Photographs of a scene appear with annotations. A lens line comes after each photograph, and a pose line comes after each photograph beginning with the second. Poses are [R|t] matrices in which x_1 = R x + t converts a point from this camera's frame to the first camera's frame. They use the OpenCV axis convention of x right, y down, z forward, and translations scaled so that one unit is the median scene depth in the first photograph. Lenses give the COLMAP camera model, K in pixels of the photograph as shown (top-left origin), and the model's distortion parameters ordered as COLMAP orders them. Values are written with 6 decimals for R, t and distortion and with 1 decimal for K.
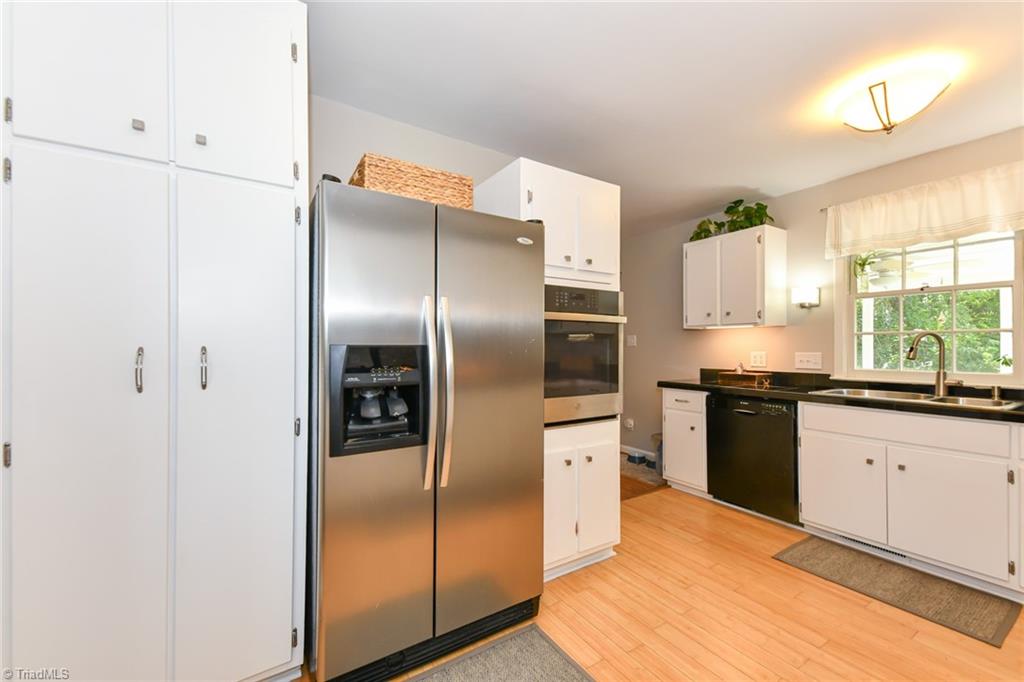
lens RADIAL K [[437.5, 0, 517.0], [0, 437.5, 345.2], [0, 0, 1]] dist [0.019774, -0.003069]
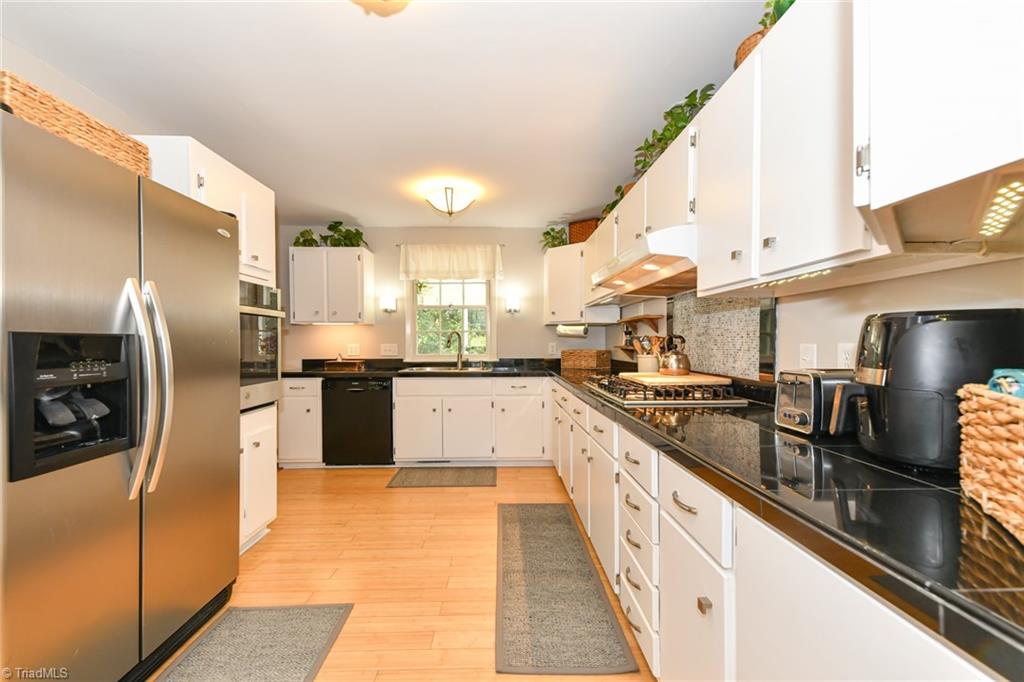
lens RADIAL K [[437.5, 0, 508.7], [0, 437.5, 339.8], [0, 0, 1]] dist [0.019774, -0.003069]
pose [[0.526830, 0.003875, 0.849962, -0.407972], [-0.001536, 0.999992, -0.003606, 0.009414], [-0.849969, 0.000594, 0.526832, -0.076989]]
